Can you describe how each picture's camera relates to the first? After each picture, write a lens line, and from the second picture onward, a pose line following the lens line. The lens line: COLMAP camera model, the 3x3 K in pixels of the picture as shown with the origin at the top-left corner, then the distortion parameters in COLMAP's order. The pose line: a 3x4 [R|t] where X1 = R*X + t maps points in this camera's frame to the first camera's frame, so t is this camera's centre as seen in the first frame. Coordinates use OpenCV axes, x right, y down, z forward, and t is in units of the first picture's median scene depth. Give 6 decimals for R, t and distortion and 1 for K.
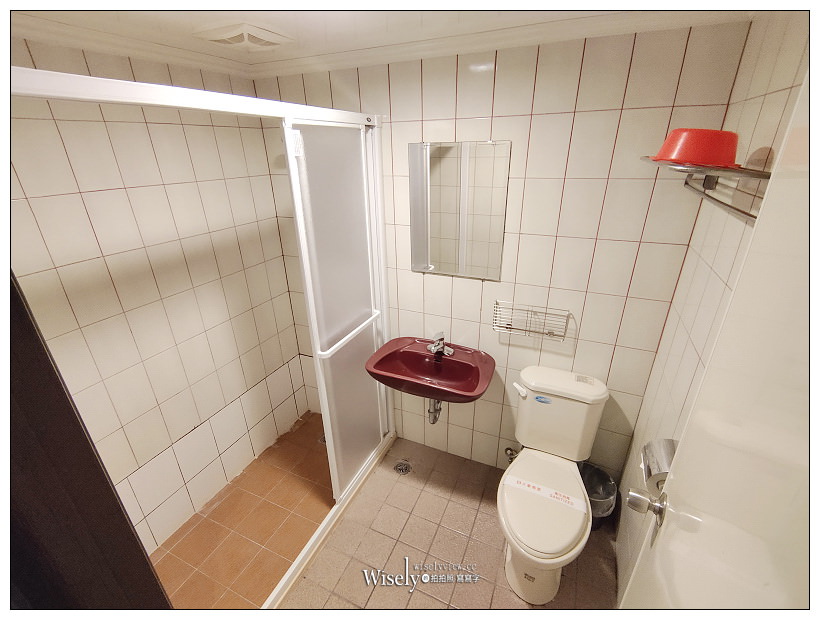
lens RADIAL K [[365.7, 0, 410.0], [0, 365.7, 310.0], [0, 0, 1]] dist [0.001270, 0.000281]
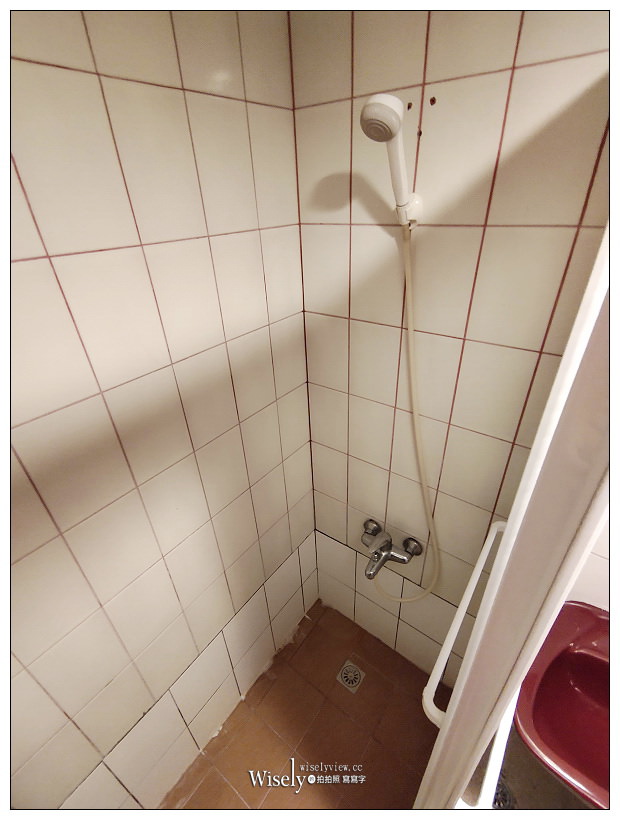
lens RADIAL K [[365.7, 0, 310.0], [0, 365.7, 410.0], [0, 0, 1]] dist [0.001270, 0.000281]
pose [[0.975912, 0.093446, -0.197137, -0.235455], [-0.067644, 0.988698, 0.133794, -0.182871], [0.207411, -0.117236, 0.971204, 0.481114]]
